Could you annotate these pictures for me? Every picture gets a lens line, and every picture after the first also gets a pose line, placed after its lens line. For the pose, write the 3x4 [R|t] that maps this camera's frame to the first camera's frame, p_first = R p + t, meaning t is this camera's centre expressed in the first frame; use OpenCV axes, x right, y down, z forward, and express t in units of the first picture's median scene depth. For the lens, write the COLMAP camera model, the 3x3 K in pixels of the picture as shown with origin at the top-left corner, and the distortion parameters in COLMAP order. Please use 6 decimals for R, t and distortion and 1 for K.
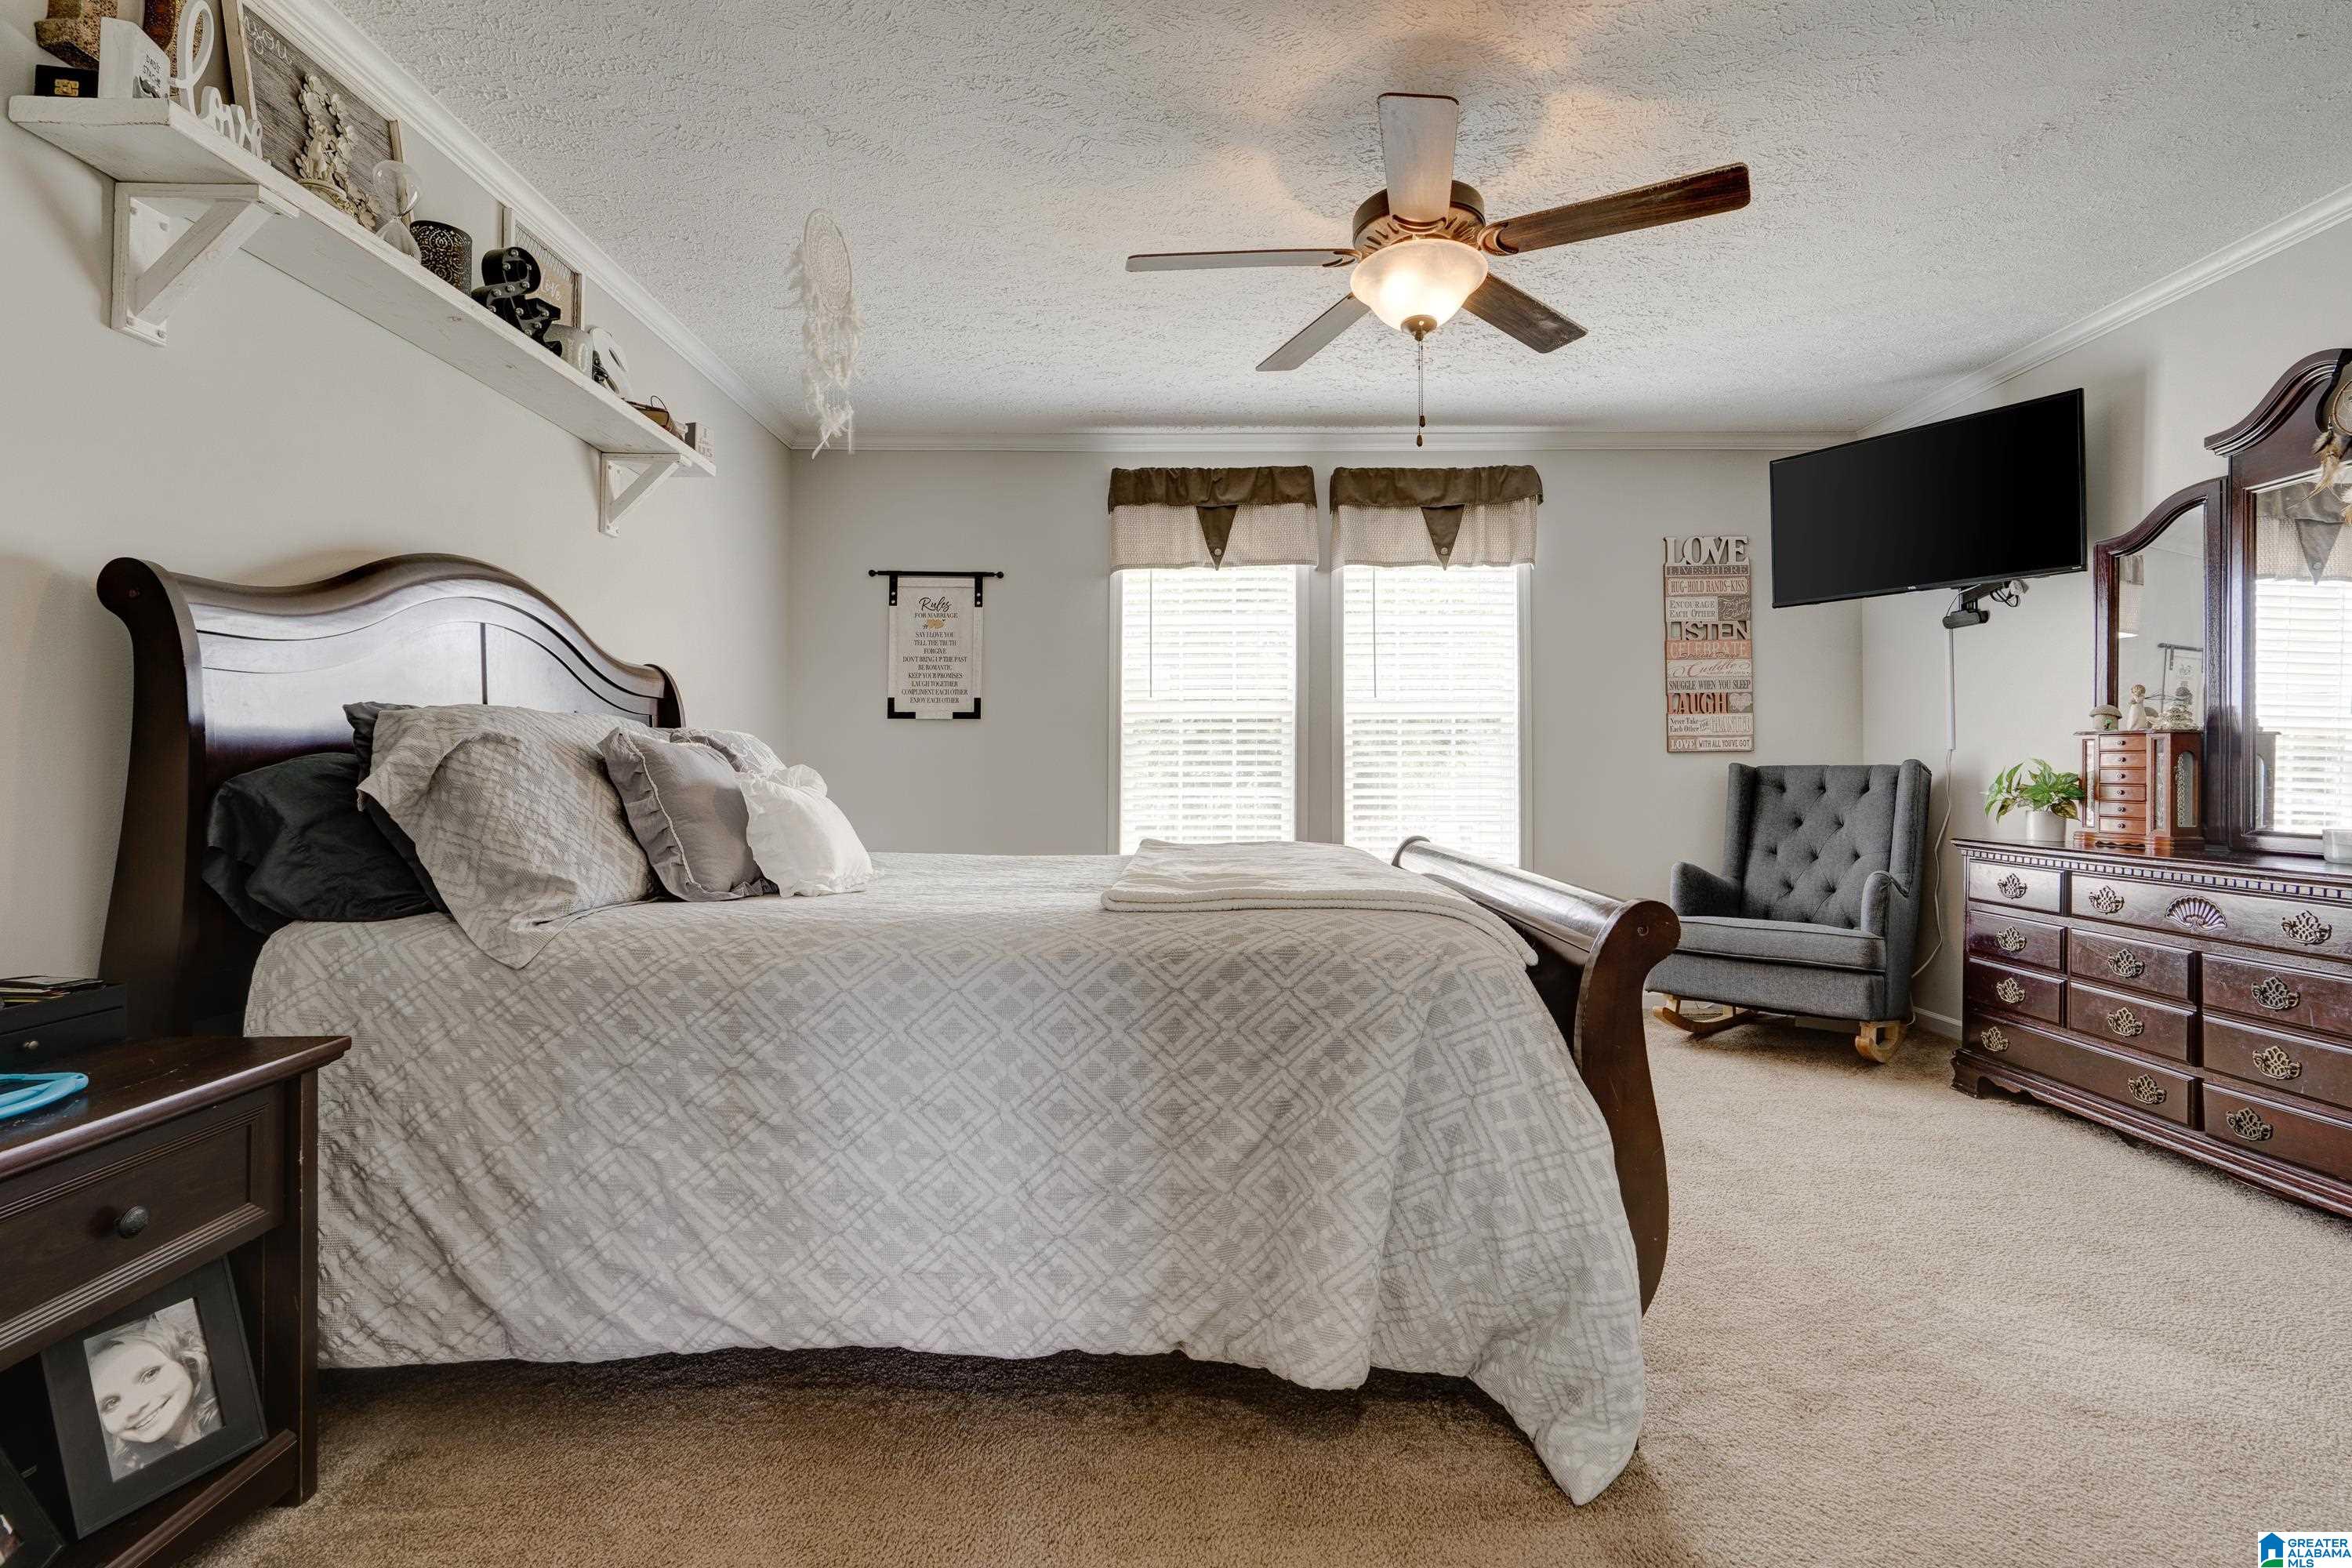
lens RADIAL K [[1083.7, 0, 1130.9], [0, 1083.7, 745.7], [0, 0, 1]] dist [-0.004654, 0.001401]
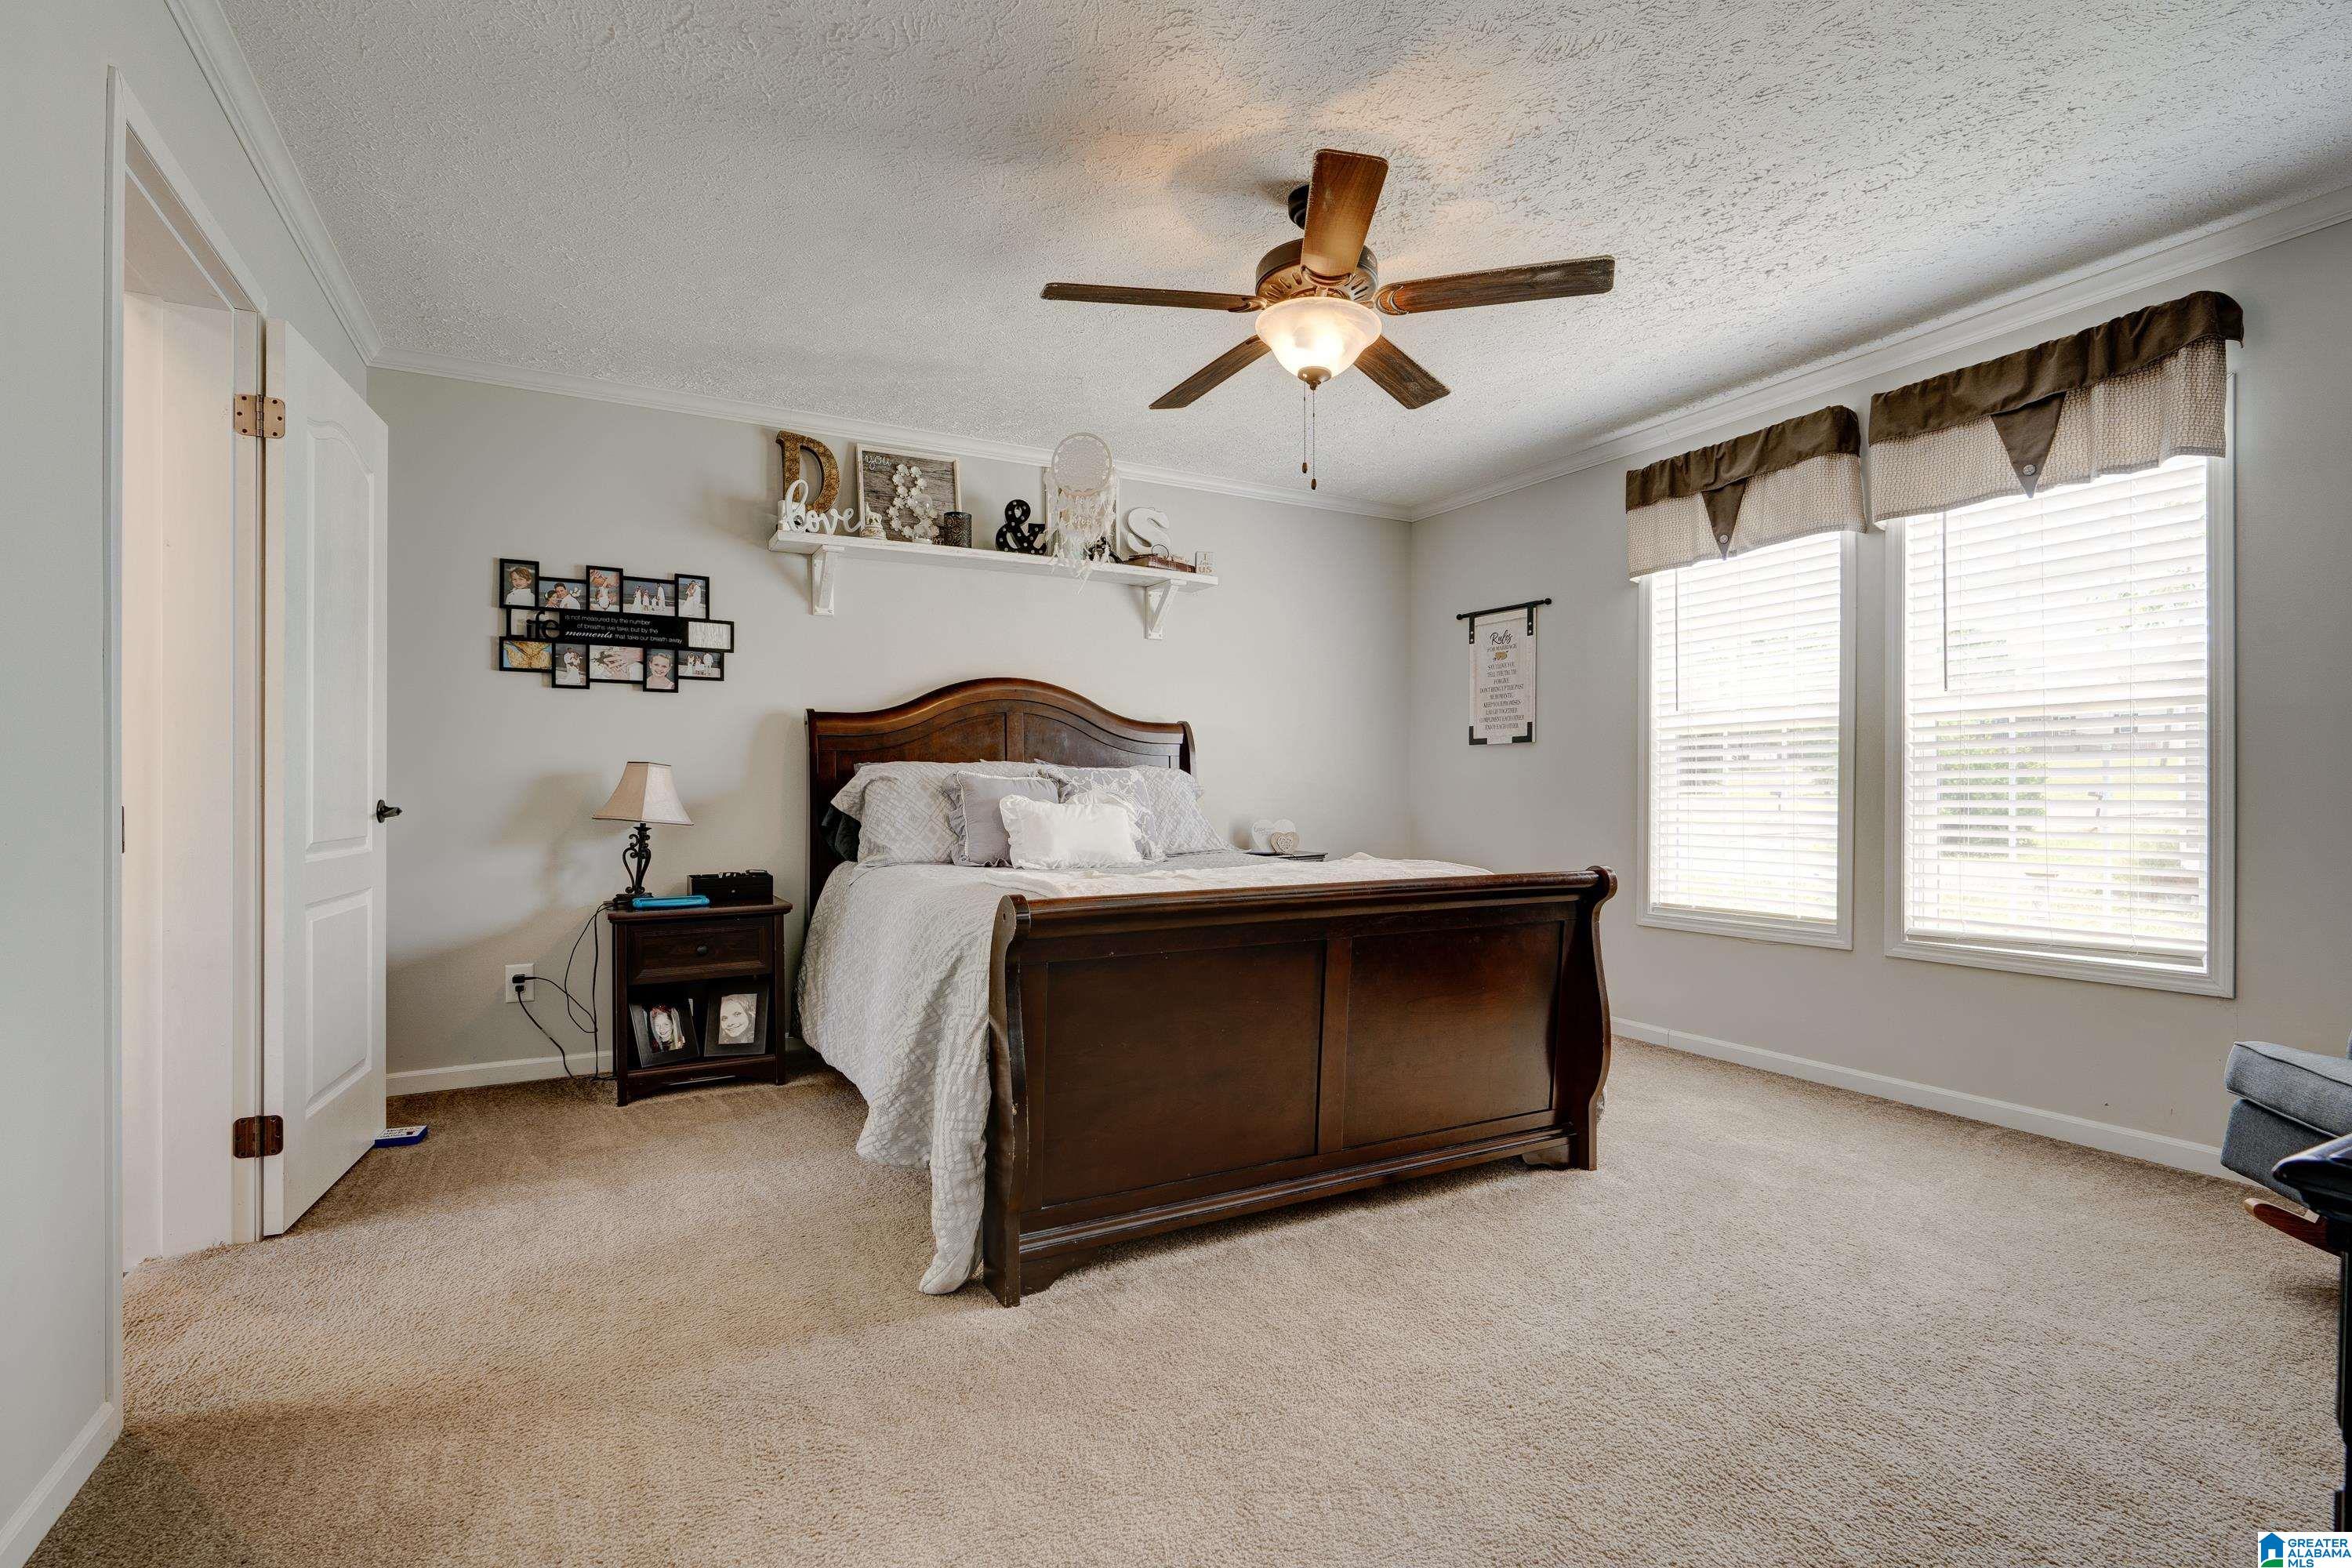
lens RADIAL K [[1083.7, 0, 1195.4], [0, 1083.7, 784.2], [0, 0, 1]] dist [-0.004654, 0.001401]
pose [[0.492711, -0.006188, -0.870171, 0.620264], [0.022964, 0.999719, 0.005893, 0.002289], [0.869890, -0.022886, 0.492715, 0.201477]]
